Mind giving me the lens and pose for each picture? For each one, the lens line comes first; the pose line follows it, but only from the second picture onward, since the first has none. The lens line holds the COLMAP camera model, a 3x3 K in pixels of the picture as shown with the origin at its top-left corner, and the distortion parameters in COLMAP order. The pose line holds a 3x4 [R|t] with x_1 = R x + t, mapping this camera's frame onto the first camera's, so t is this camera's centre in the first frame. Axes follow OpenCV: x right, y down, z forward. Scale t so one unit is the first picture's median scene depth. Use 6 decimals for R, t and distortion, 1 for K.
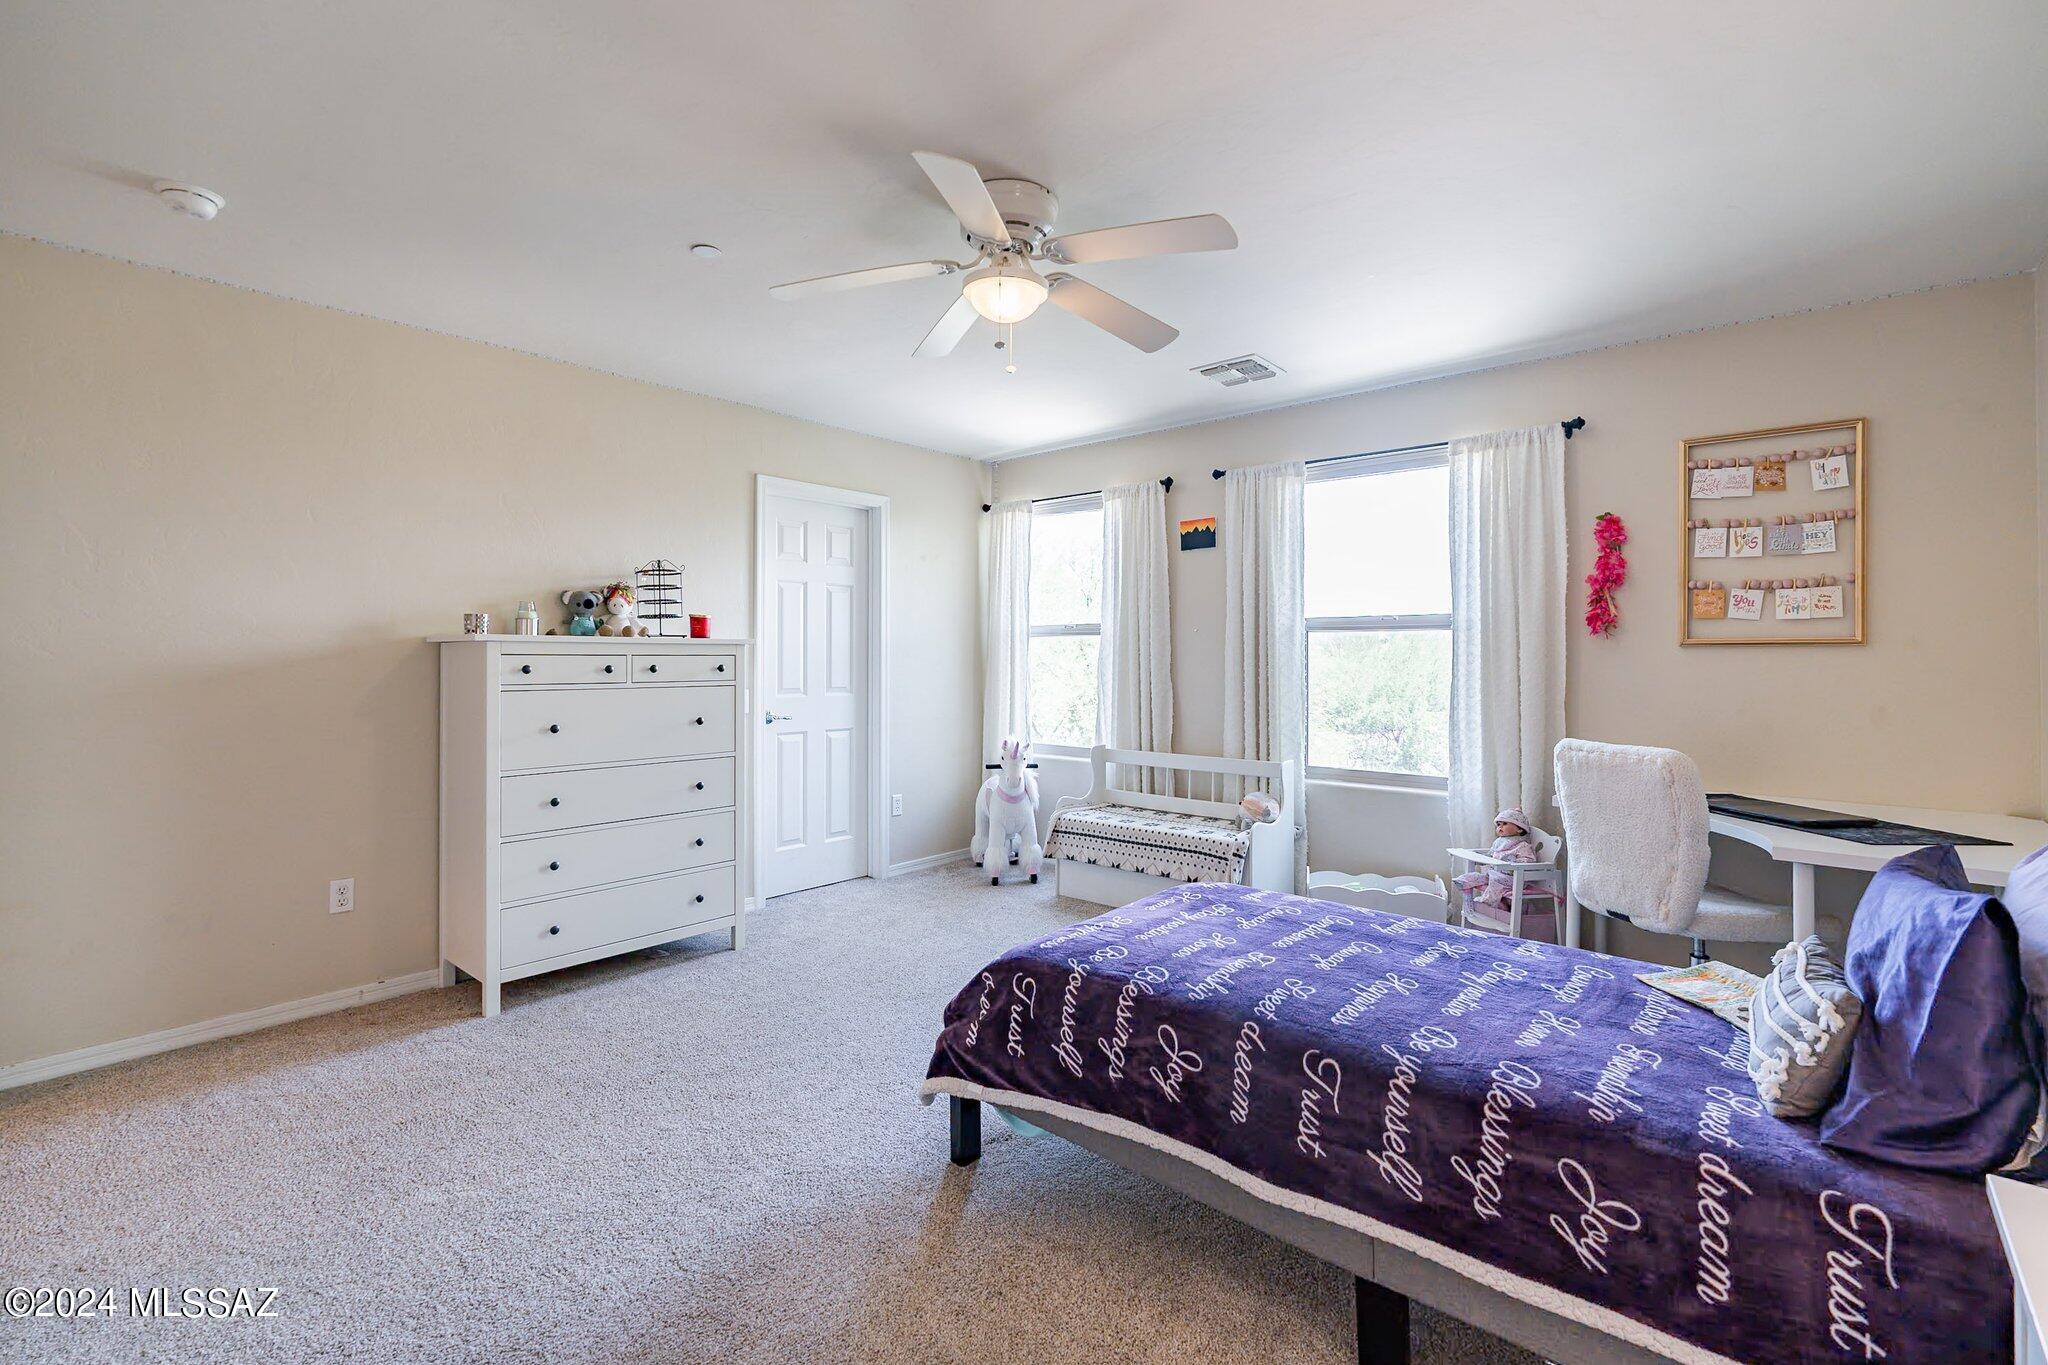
lens RADIAL K [[919.5, 0, 1019.8], [0, 919.5, 646.7], [0, 0, 1]] dist [-0.000256, -0.000173]
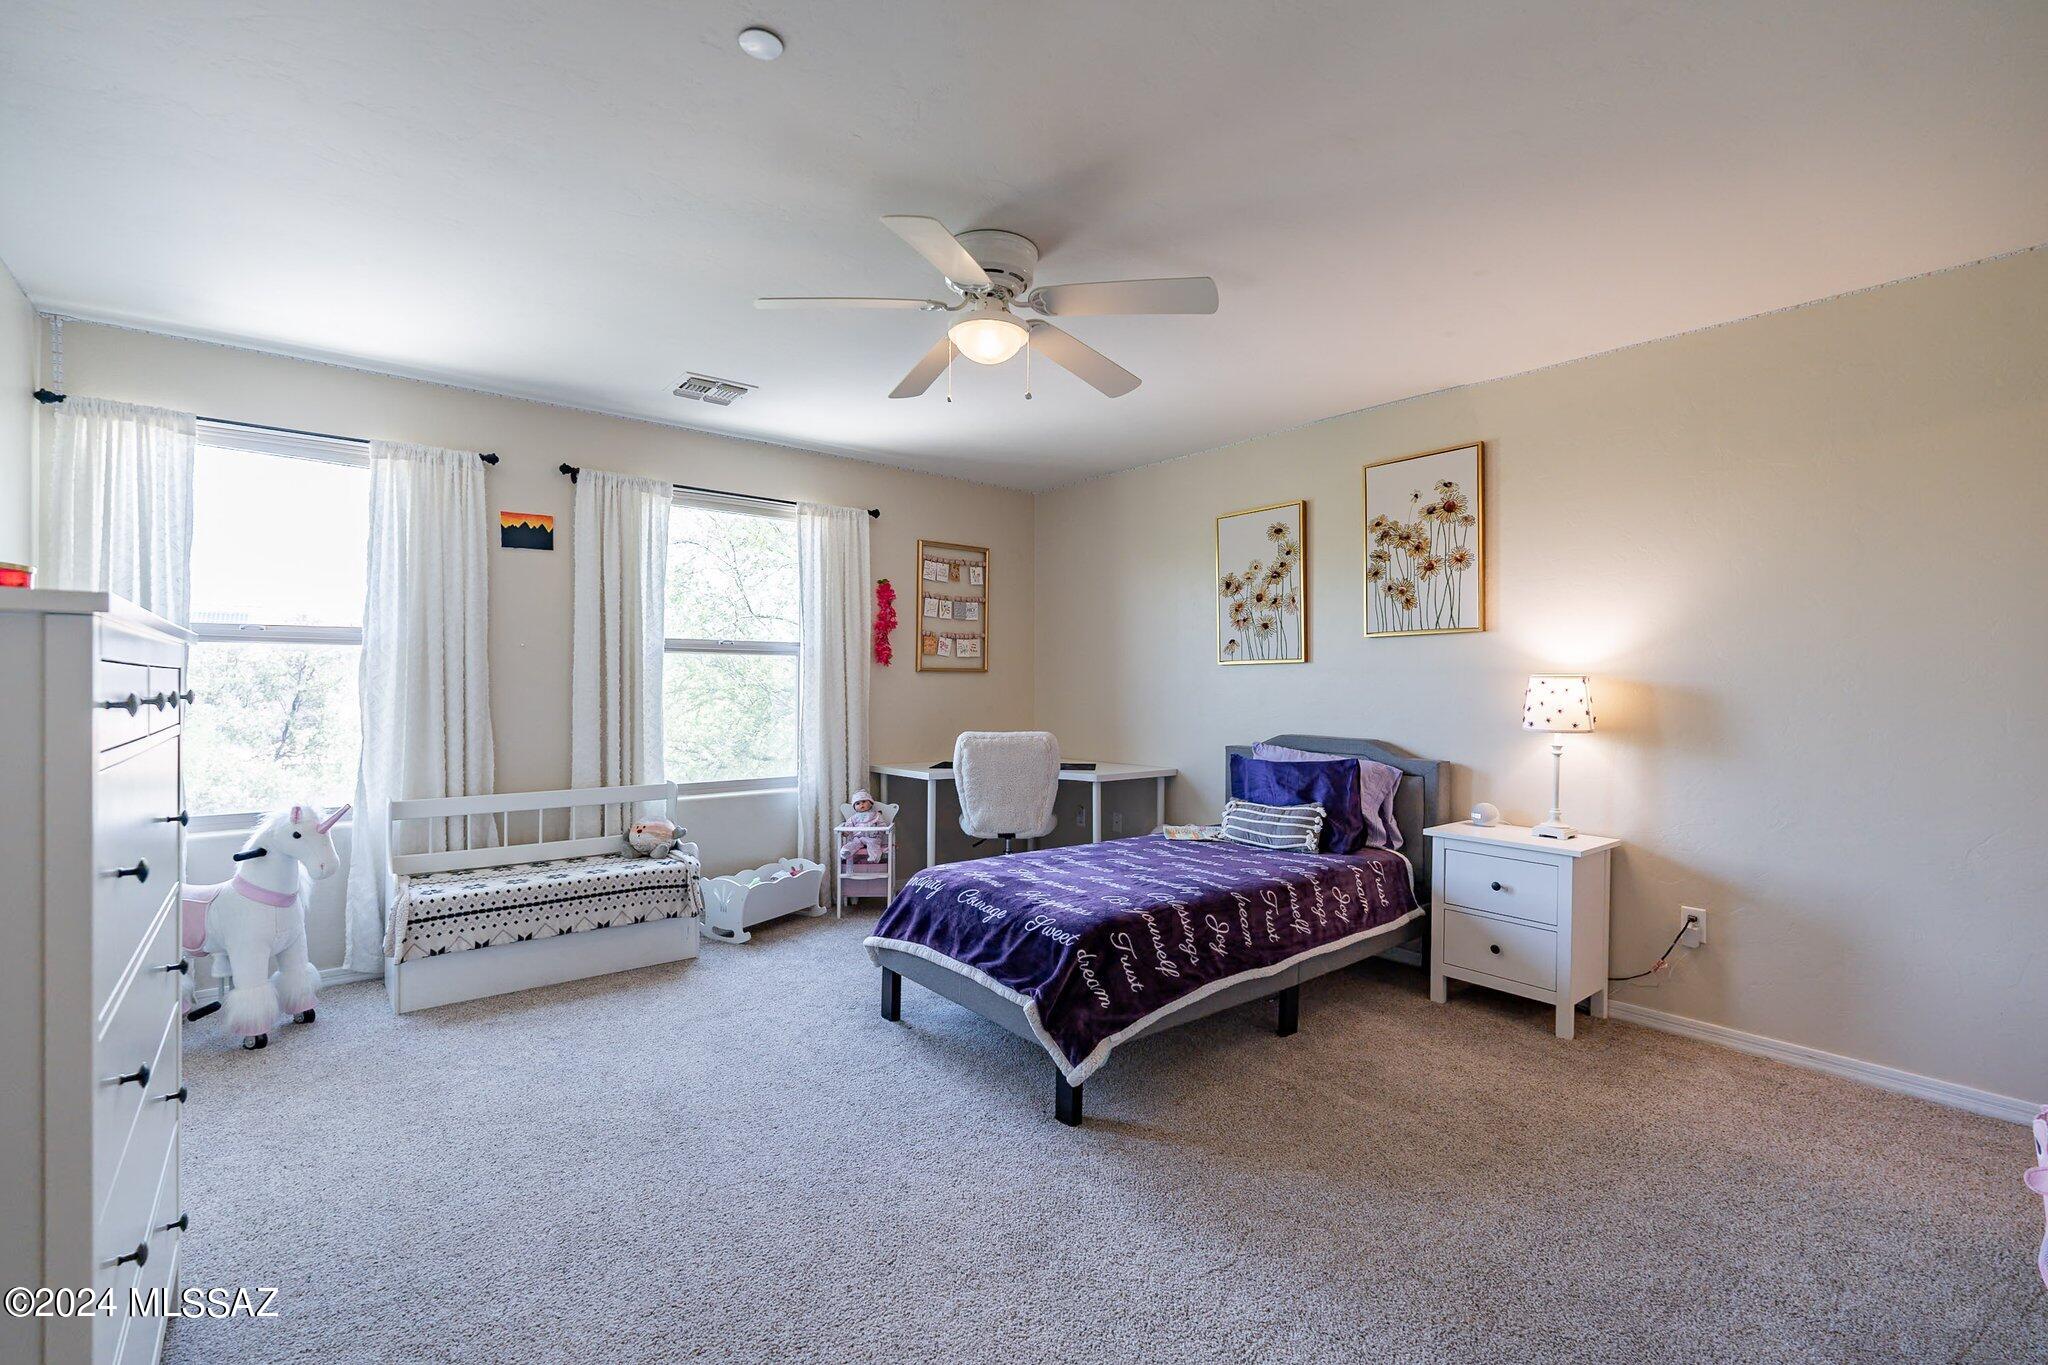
lens RADIAL K [[898.3, 0, 1017.6], [0, 898.3, 679.9], [0, 0, 1]] dist [-0.001189, -0.000062]
pose [[0.168039, 0.000445, 0.985780, -0.717532], [-0.016439, 0.999862, 0.002351, 0.006537], [-0.985643, -0.016600, 0.168023, 0.546208]]
